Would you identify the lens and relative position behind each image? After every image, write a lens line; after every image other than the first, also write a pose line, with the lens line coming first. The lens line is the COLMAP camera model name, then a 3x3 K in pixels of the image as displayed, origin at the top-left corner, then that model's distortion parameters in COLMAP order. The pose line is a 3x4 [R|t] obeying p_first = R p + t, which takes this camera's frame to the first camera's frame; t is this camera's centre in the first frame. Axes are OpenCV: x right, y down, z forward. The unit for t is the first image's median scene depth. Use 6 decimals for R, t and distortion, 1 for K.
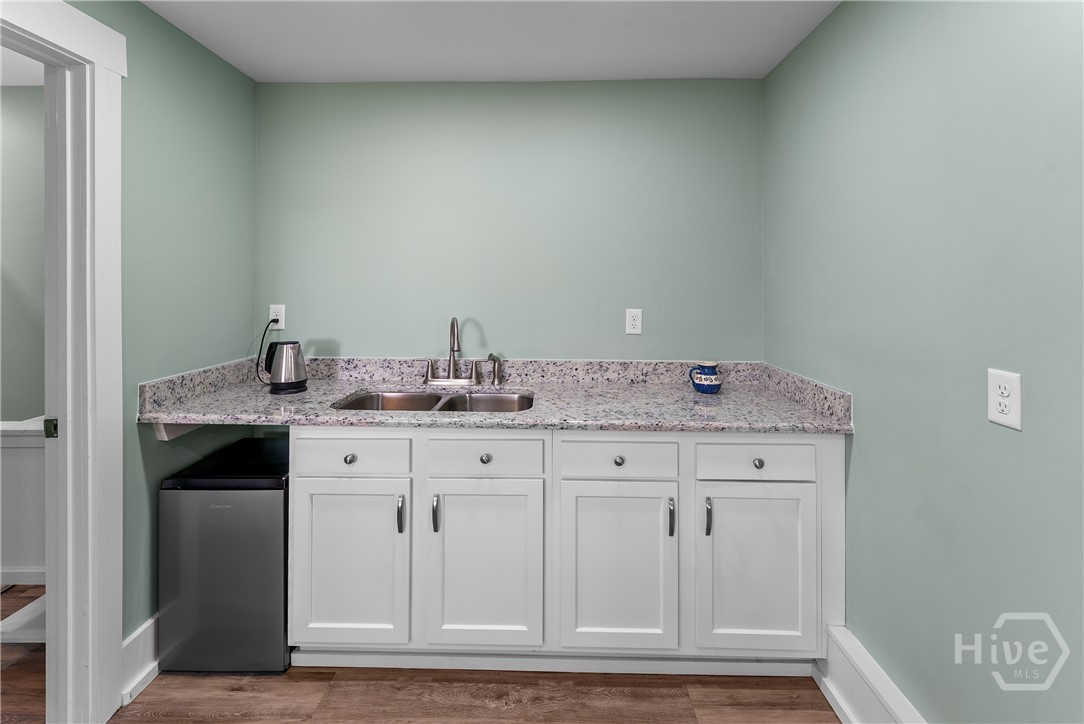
lens RADIAL K [[461.2, 0, 538.5], [0, 461.2, 287.0], [0, 0, 1]] dist [0.001651, 0.000035]
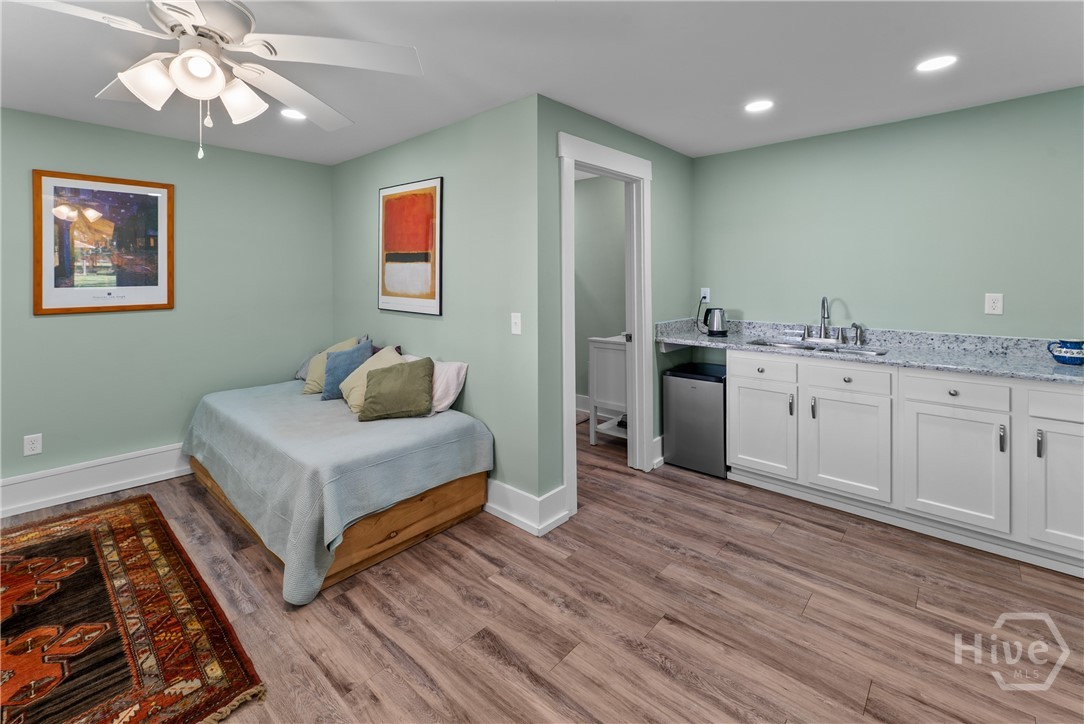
lens RADIAL K [[475.0, 0, 547.7], [0, 475.0, 277.8], [0, 0, 1]] dist [0.002608, -0.000276]
pose [[0.762694, -0.006181, -0.646729, 0.138210], [0.003689, 0.999980, -0.005208, 0.009529], [0.646748, 0.001586, 0.762702, -0.804744]]
